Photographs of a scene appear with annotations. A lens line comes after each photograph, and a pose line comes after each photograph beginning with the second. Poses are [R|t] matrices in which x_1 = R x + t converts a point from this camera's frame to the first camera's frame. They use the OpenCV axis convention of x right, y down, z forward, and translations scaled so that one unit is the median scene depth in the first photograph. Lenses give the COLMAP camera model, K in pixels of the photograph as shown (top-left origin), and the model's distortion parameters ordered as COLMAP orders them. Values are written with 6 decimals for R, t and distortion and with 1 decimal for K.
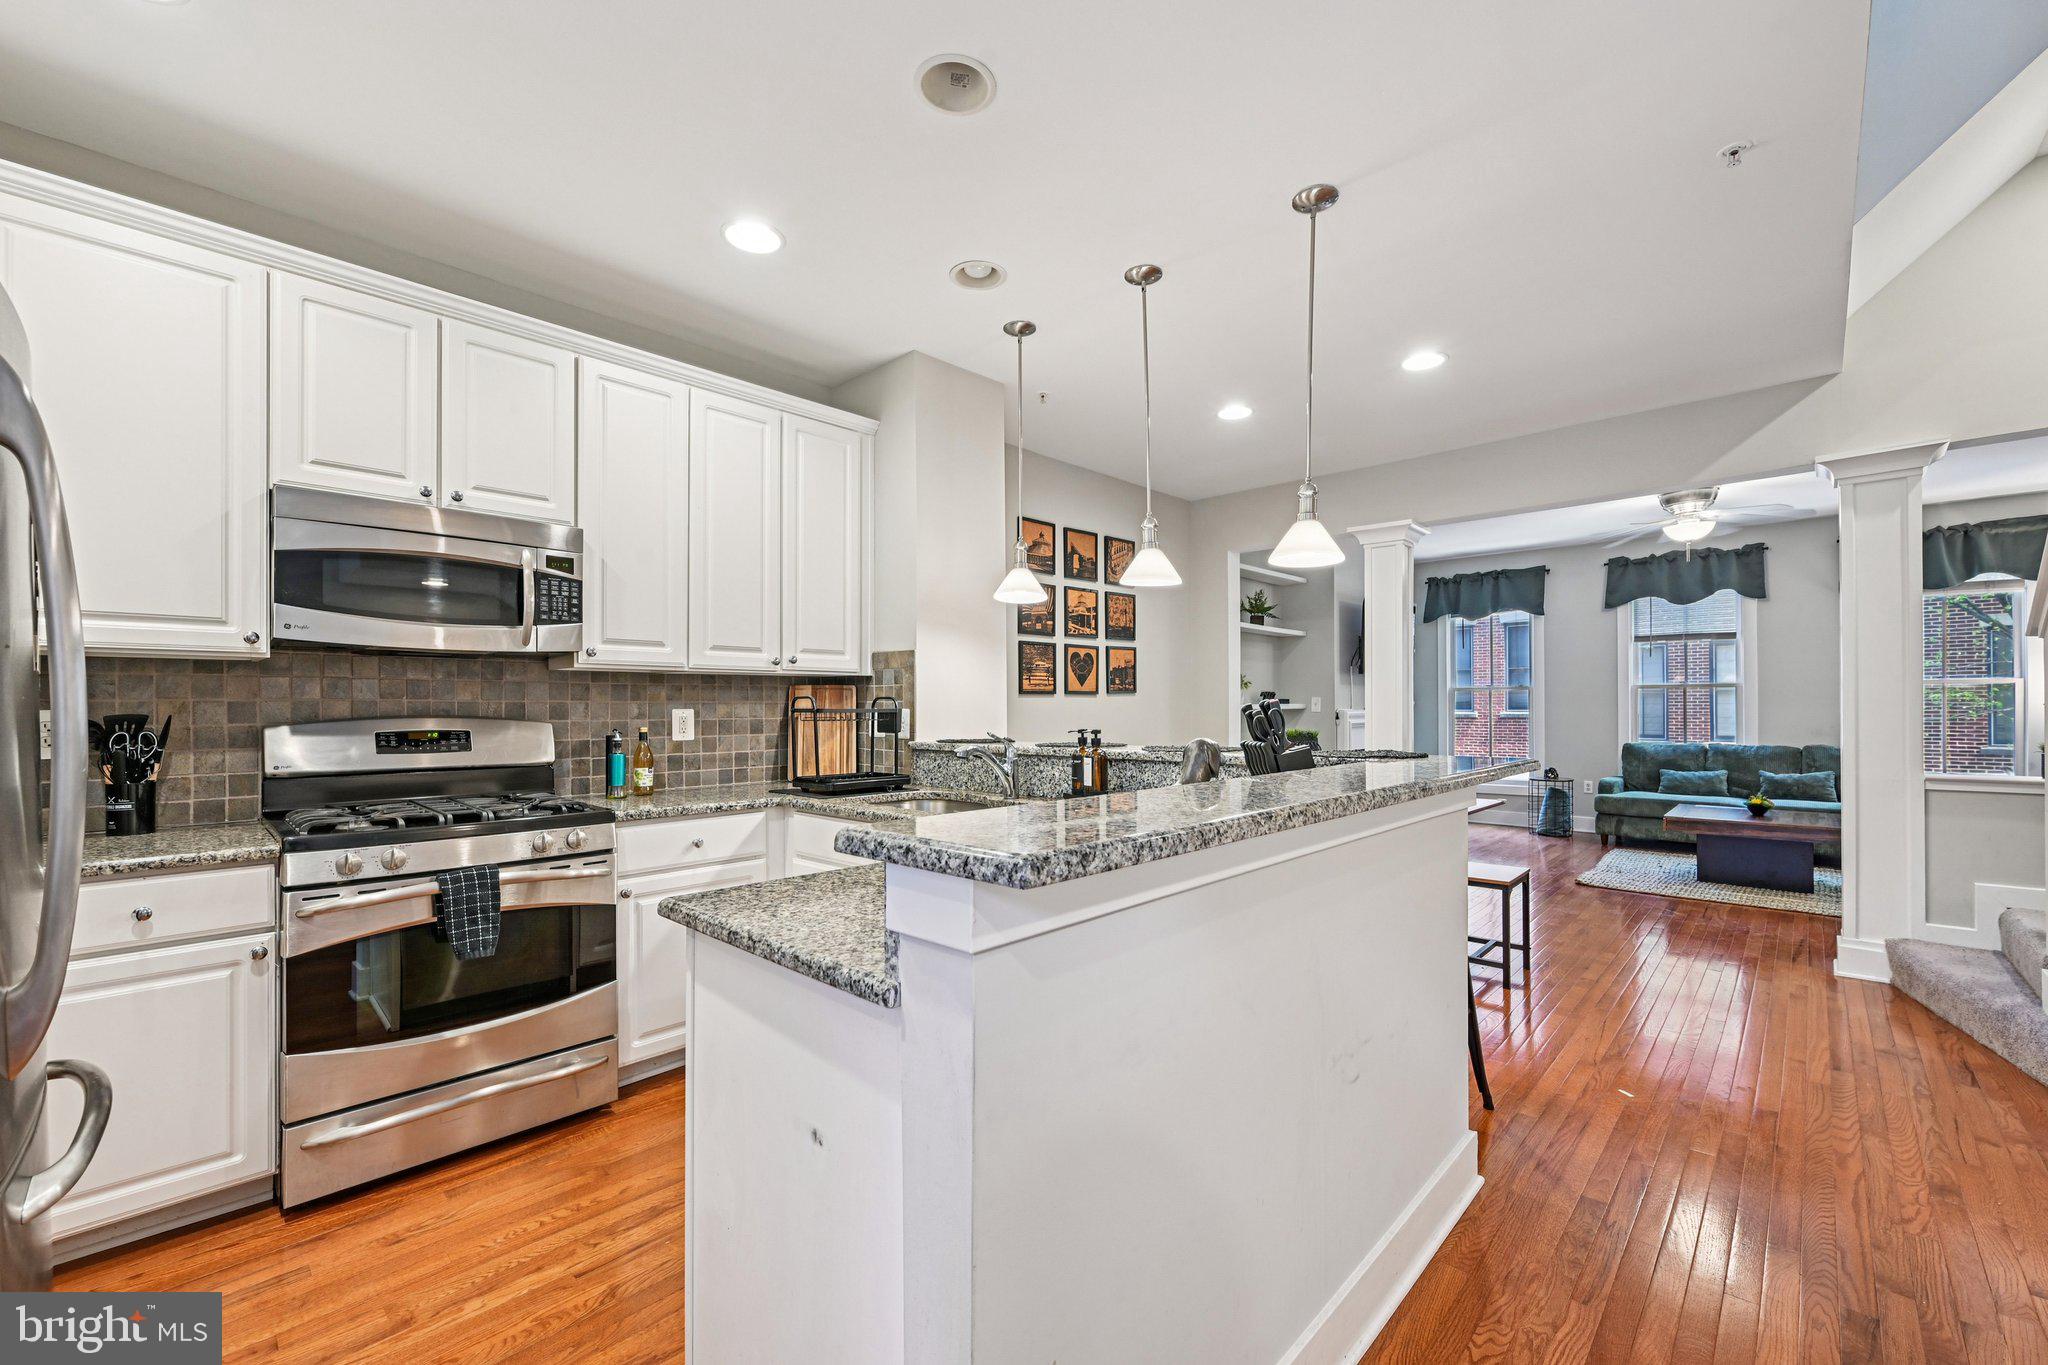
lens RADIAL K [[837.8, 0, 1026.6], [0, 837.8, 701.6], [0, 0, 1]] dist [0.000922, 0.000372]
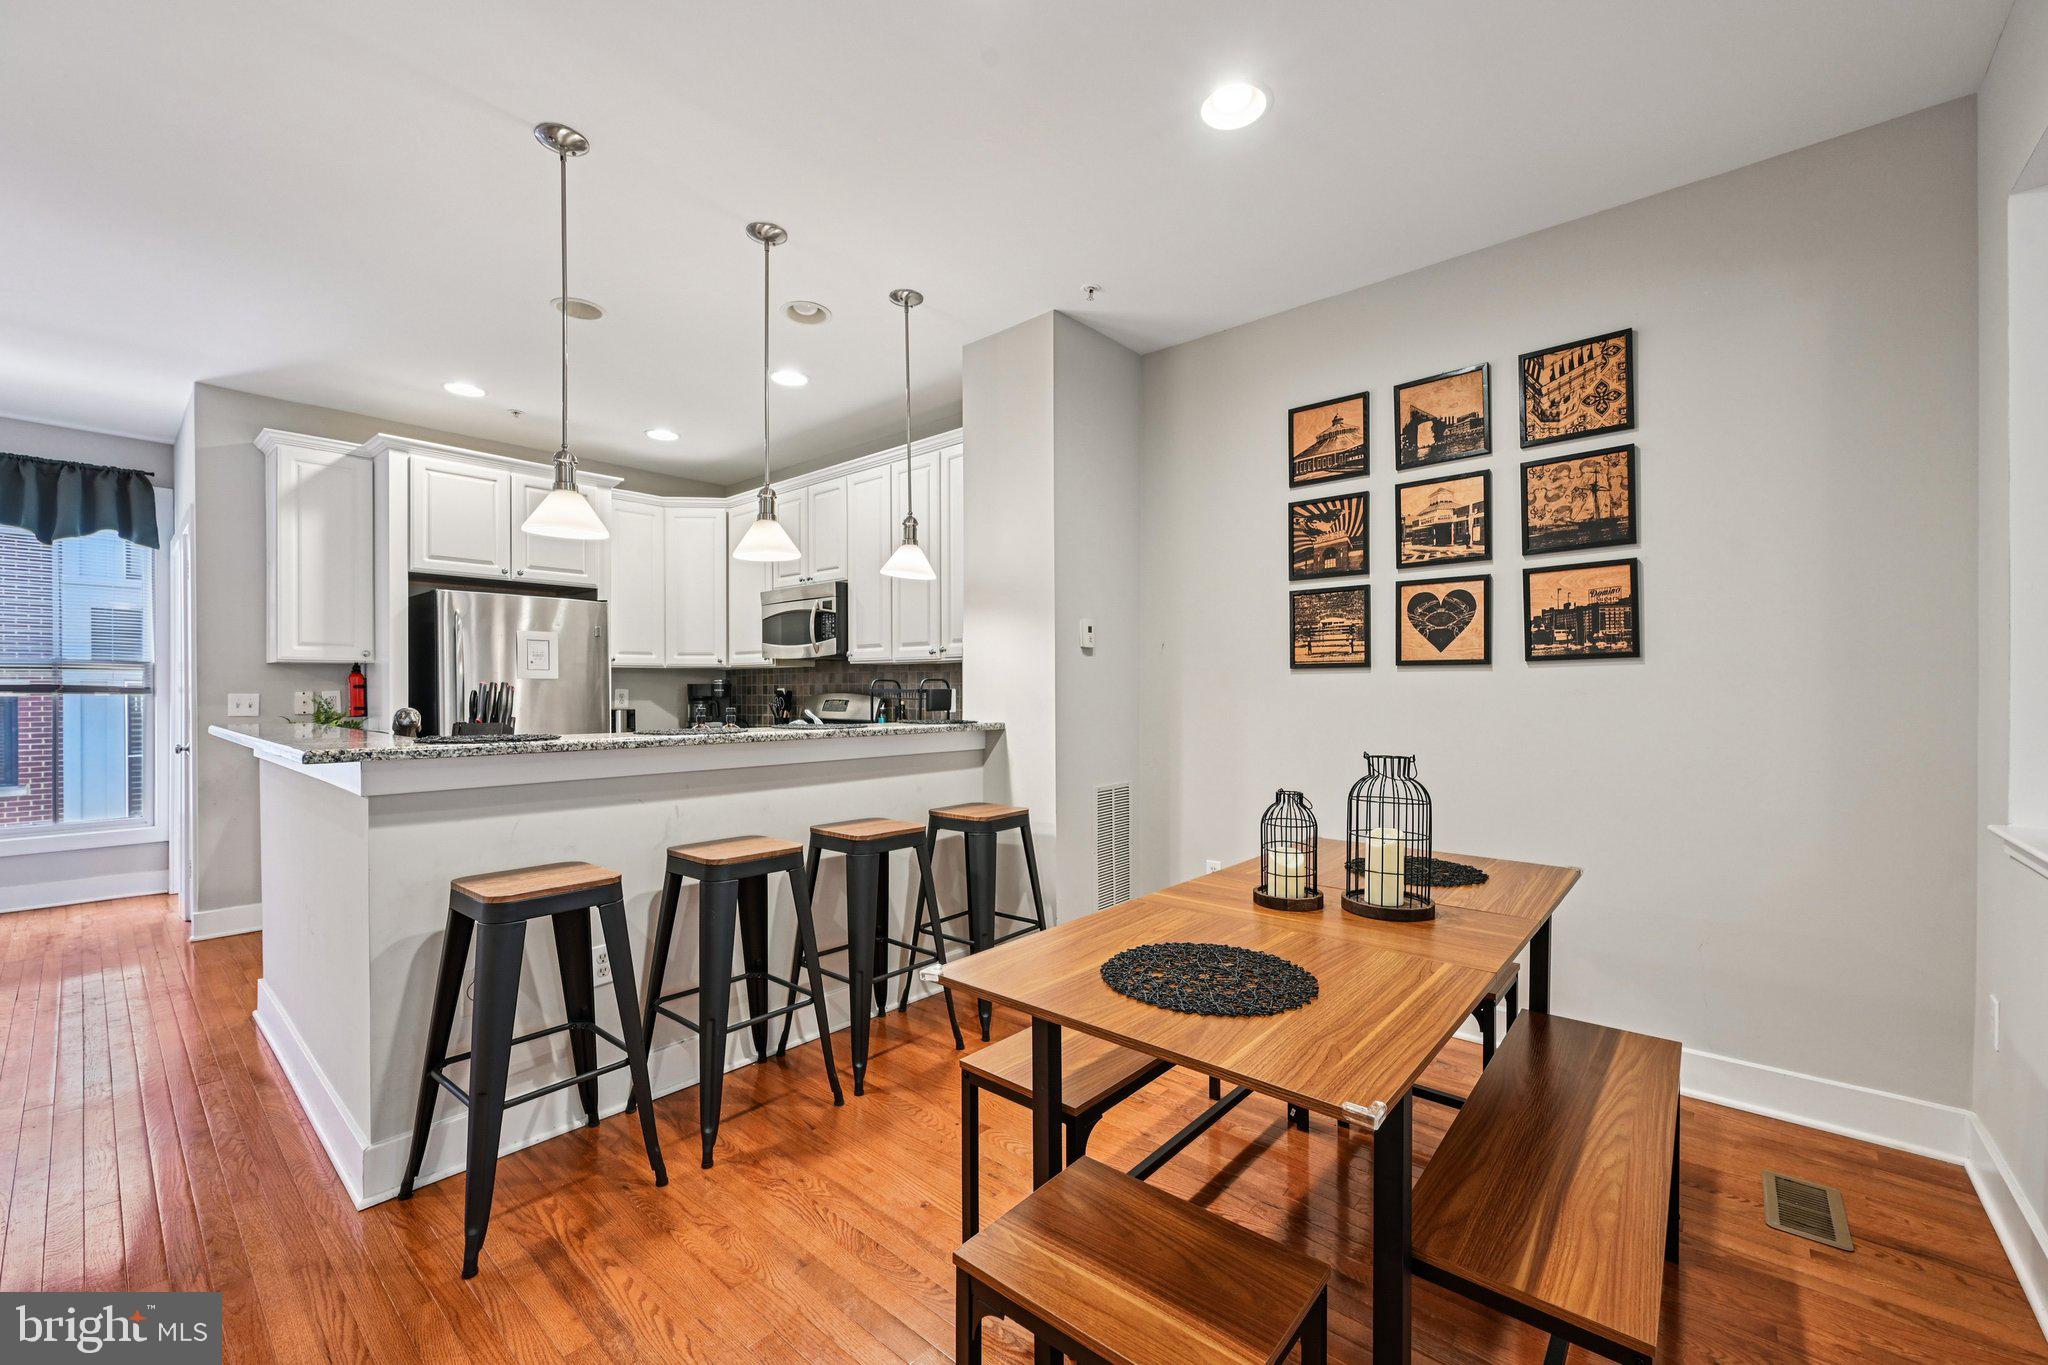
lens RADIAL K [[824.4, 0, 1031.3], [0, 824.4, 690.8], [0, 0, 1]] dist [-0.000987, -0.000169]
pose [[0.047555, 0.005455, -0.998854, 0.990651], [0.006198, 0.999964, 0.005756, 0.005297], [0.998849, -0.006465, 0.047520, 1.139355]]
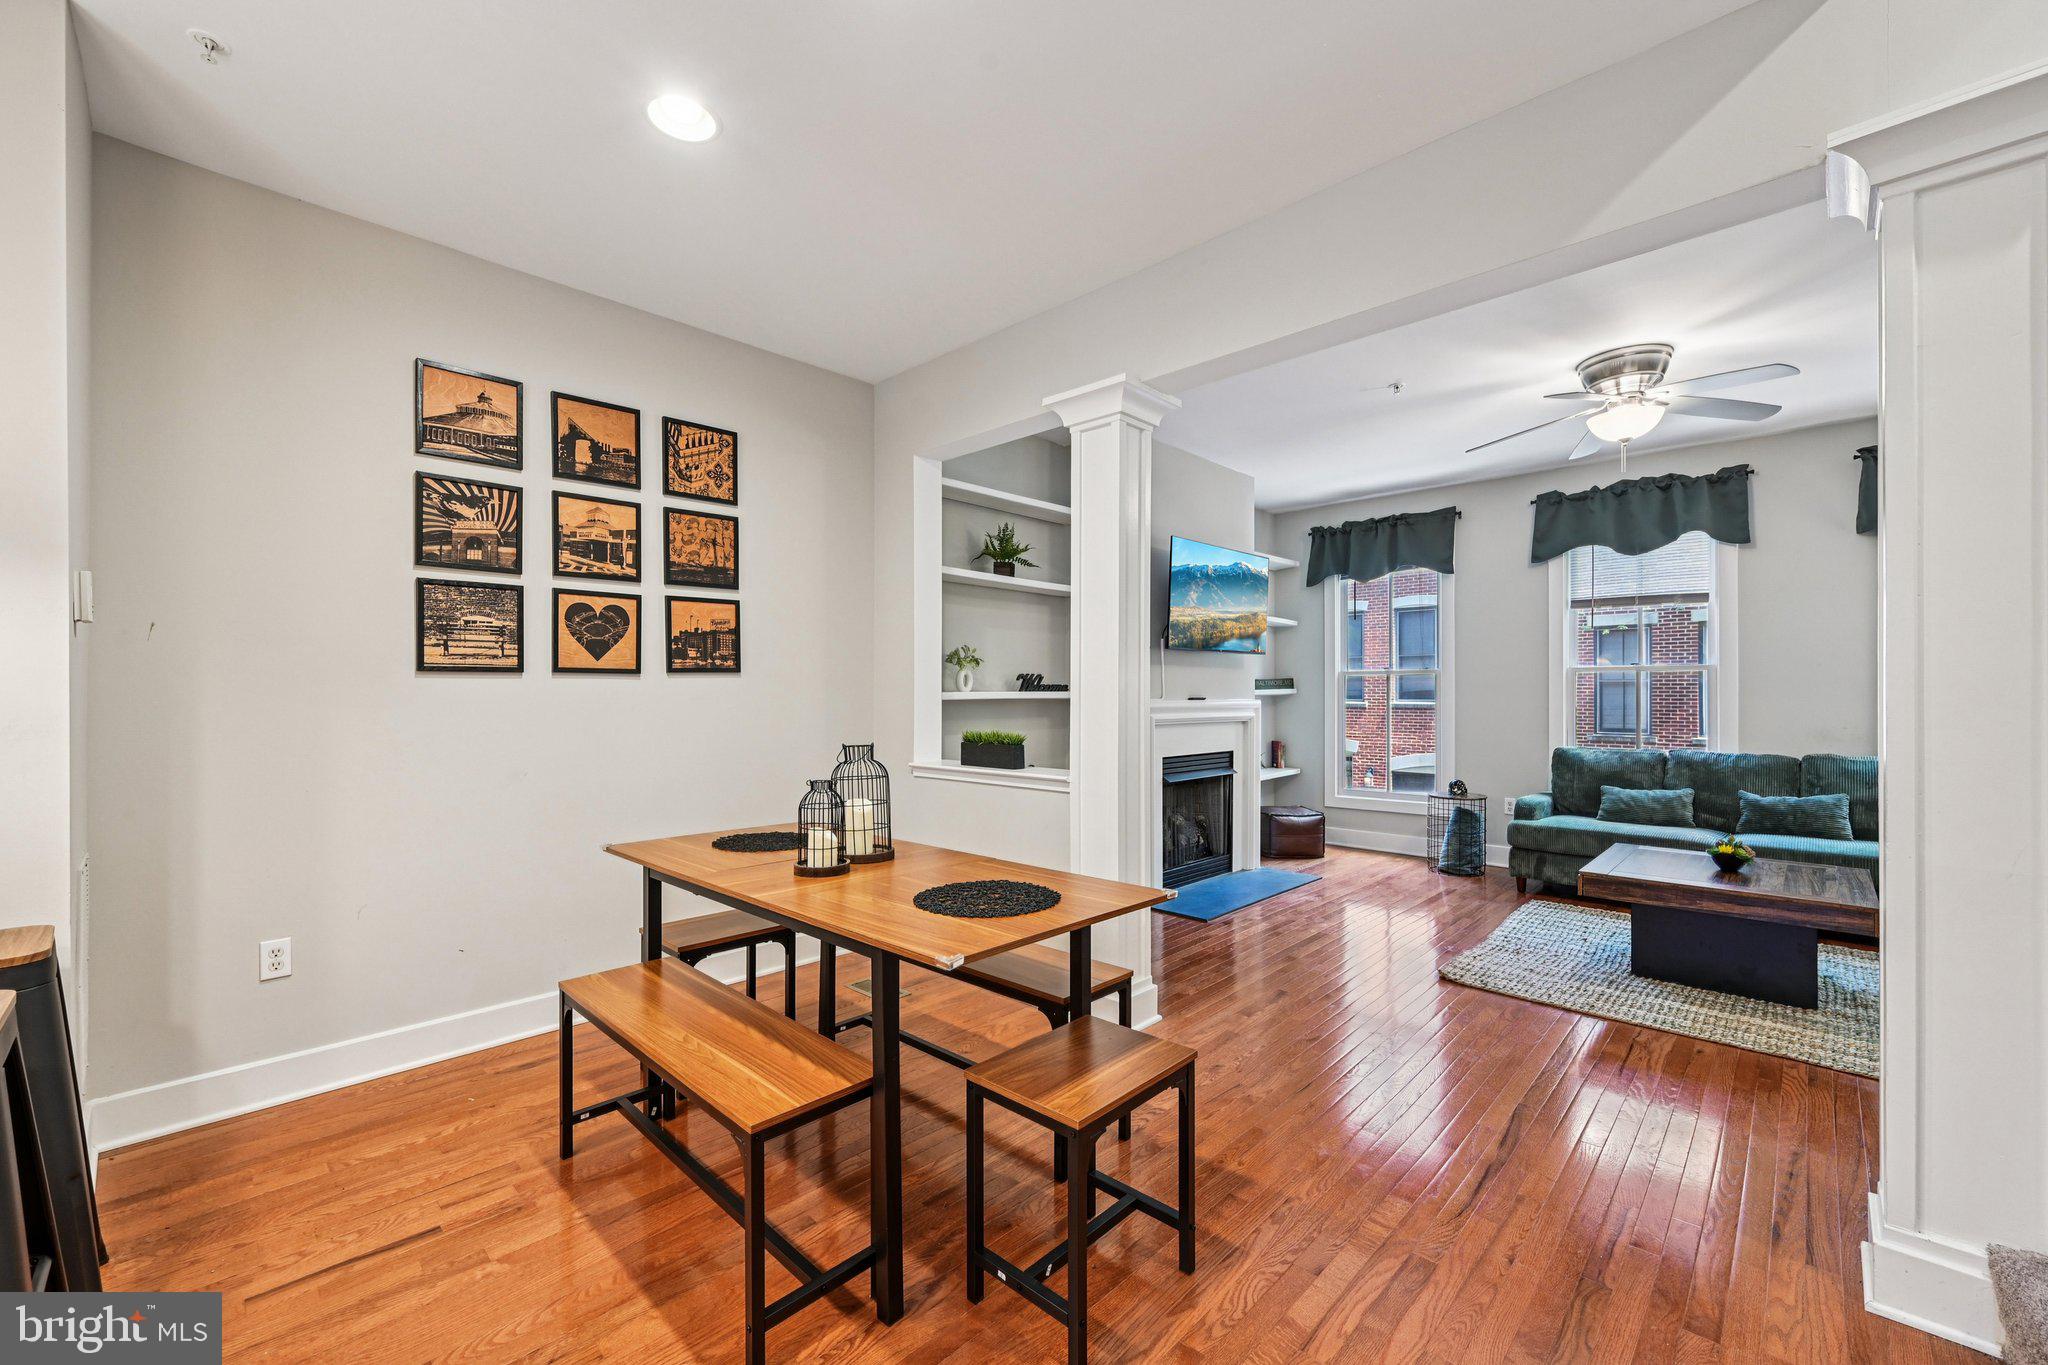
lens RADIAL K [[824.4, 0, 1031.3], [0, 824.4, 690.8], [0, 0, 1]] dist [-0.000987, -0.000169]
pose [[0.999965, 0.004150, -0.007266, 0.623585], [-0.004138, 0.999990, 0.001702, 0.002135], [0.007273, -0.001672, 0.999972, 0.669478]]
